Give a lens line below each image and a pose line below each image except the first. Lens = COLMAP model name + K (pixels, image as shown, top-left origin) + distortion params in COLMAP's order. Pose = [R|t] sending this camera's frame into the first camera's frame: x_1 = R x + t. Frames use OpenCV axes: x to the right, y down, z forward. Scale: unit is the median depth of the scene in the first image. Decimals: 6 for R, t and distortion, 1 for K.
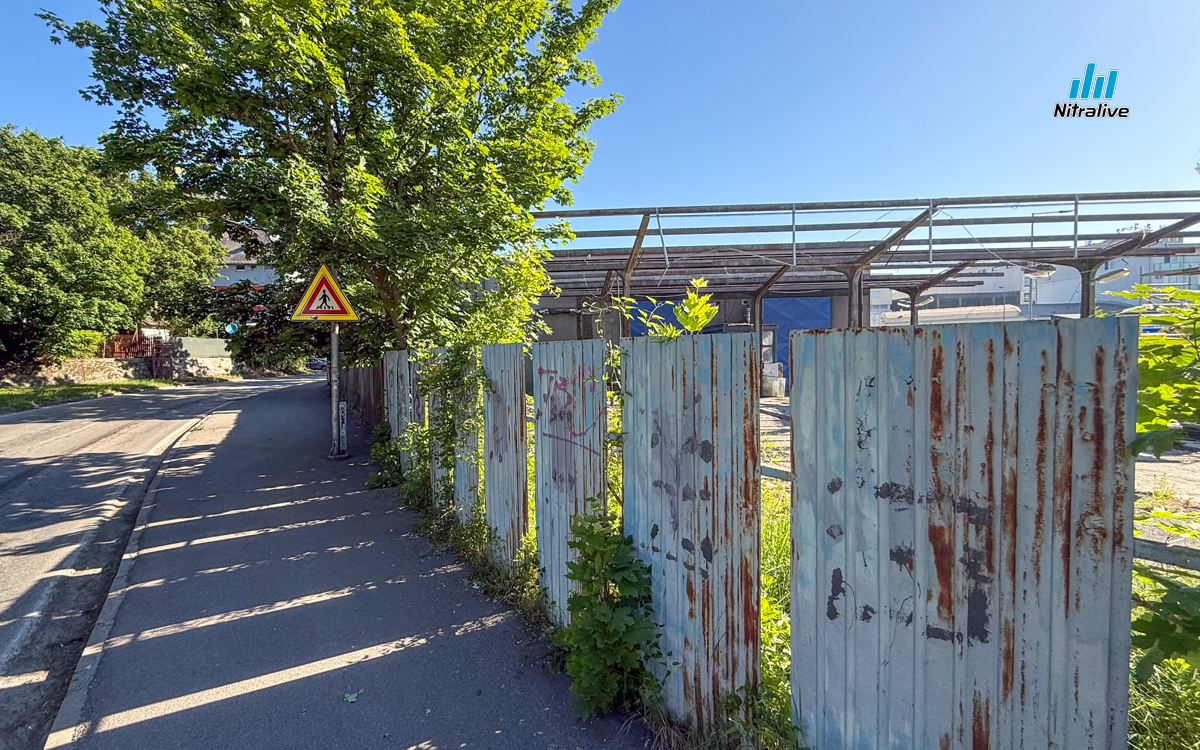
lens RADIAL K [[516.6, 0, 547.2], [0, 516.6, 373.1], [0, 0, 1]] dist [-0.016700, -0.000206]
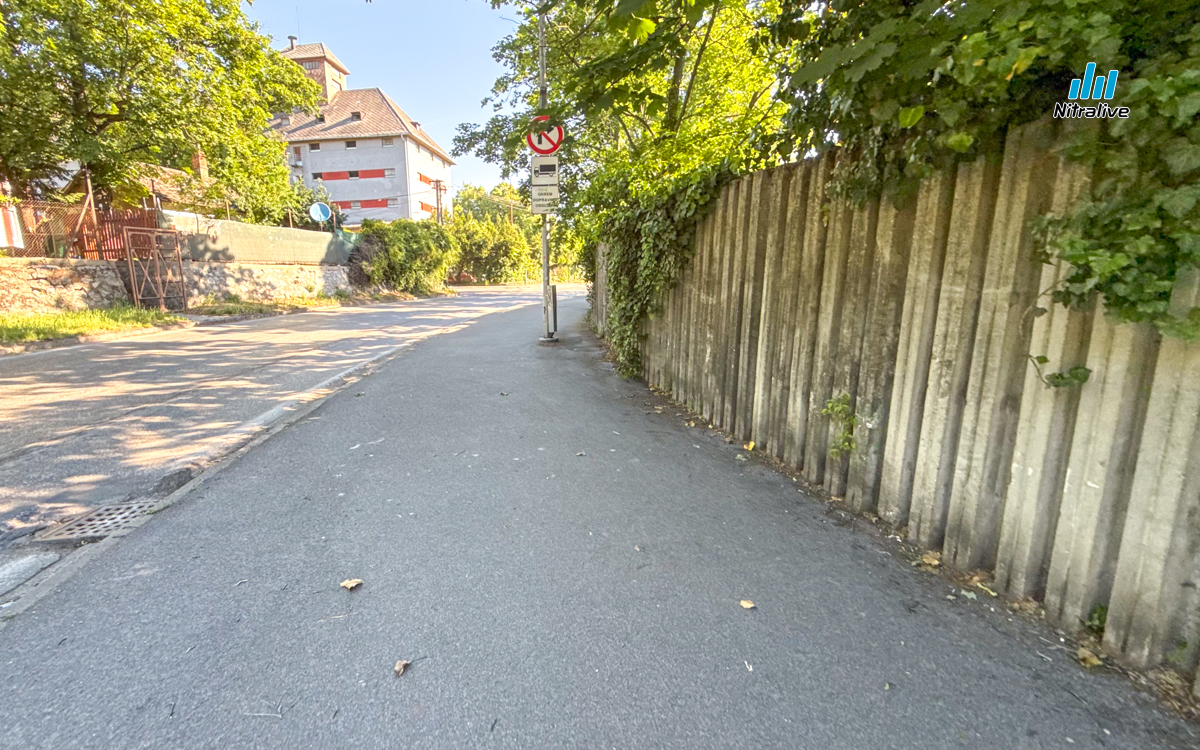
lens RADIAL K [[516.6, 0, 547.2], [0, 516.6, 373.1], [0, 0, 1]] dist [-0.016700, -0.000206]
pose [[0.976448, 0.044547, -0.211105, -0.358754], [-0.012346, 0.988386, 0.151464, -0.004992], [0.215400, -0.145290, 0.965657, 0.698347]]
